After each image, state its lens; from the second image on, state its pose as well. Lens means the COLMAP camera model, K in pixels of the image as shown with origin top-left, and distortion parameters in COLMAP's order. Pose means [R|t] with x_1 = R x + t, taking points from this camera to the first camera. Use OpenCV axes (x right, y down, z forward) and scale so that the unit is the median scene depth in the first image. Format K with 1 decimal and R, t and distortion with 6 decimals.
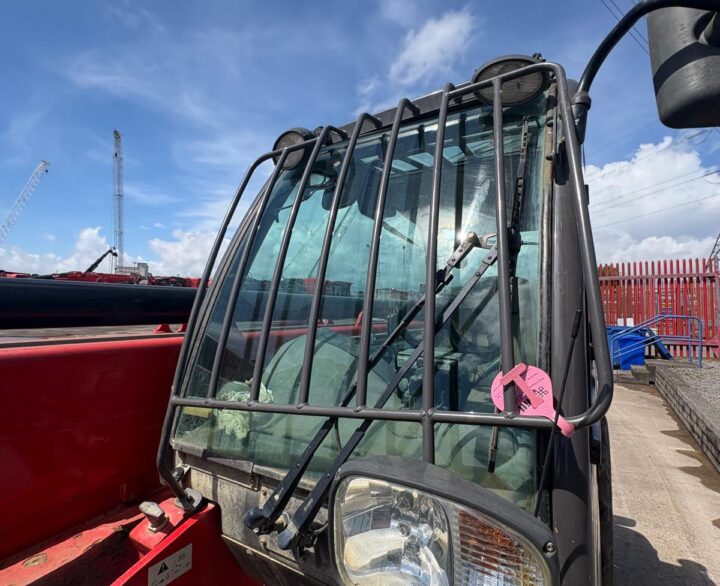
lens RADIAL K [[381.9, 0, 359.6], [0, 381.9, 292.4], [0, 0, 1]] dist [-0.002703, 0.002038]
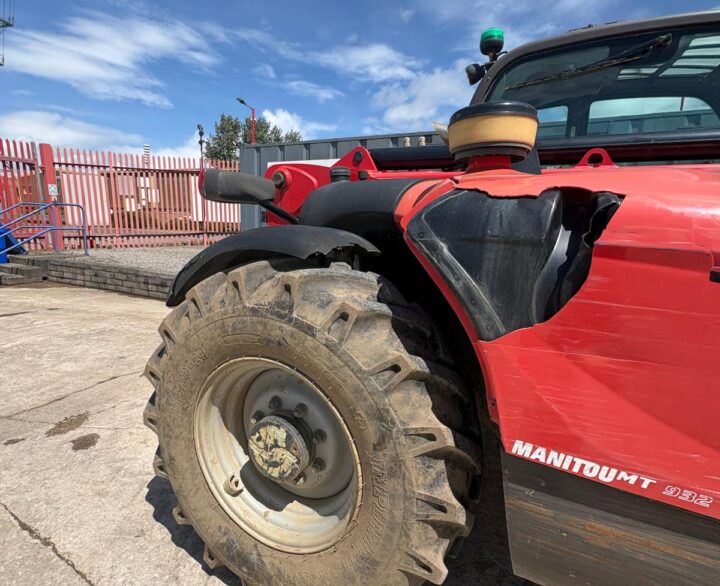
lens RADIAL K [[381.9, 0, 361.8], [0, 381.9, 292.5], [0, 0, 1]] dist [-0.002703, 0.002038]
pose [[-0.116545, -0.191856, 0.974479, -0.154030], [-0.068250, 0.980393, 0.184858, 0.041323], [-0.990838, -0.044964, -0.127354, 0.292937]]
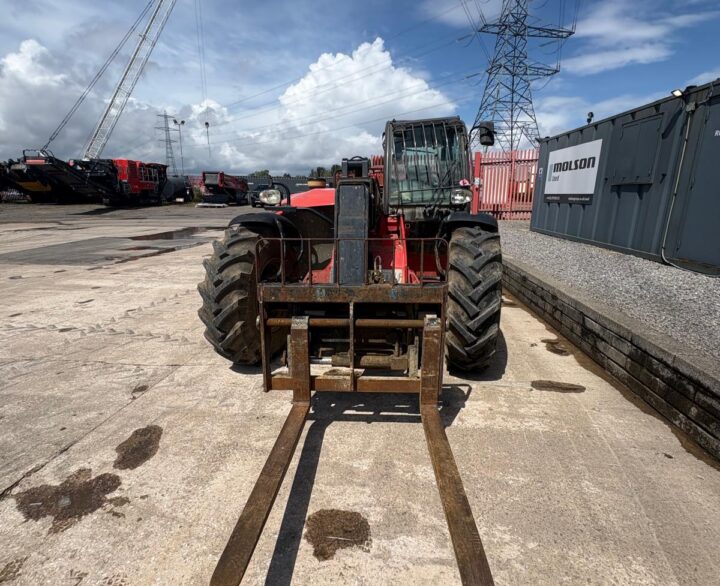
lens RADIAL K [[381.9, 0, 360.3], [0, 381.9, 291.9], [0, 0, 1]] dist [-0.002703, 0.002038]
pose [[0.880458, -0.131767, 0.455446, -0.238745], [-0.004346, 0.958322, 0.285657, 0.008358], [-0.474104, -0.253488, 0.843190, -0.231226]]
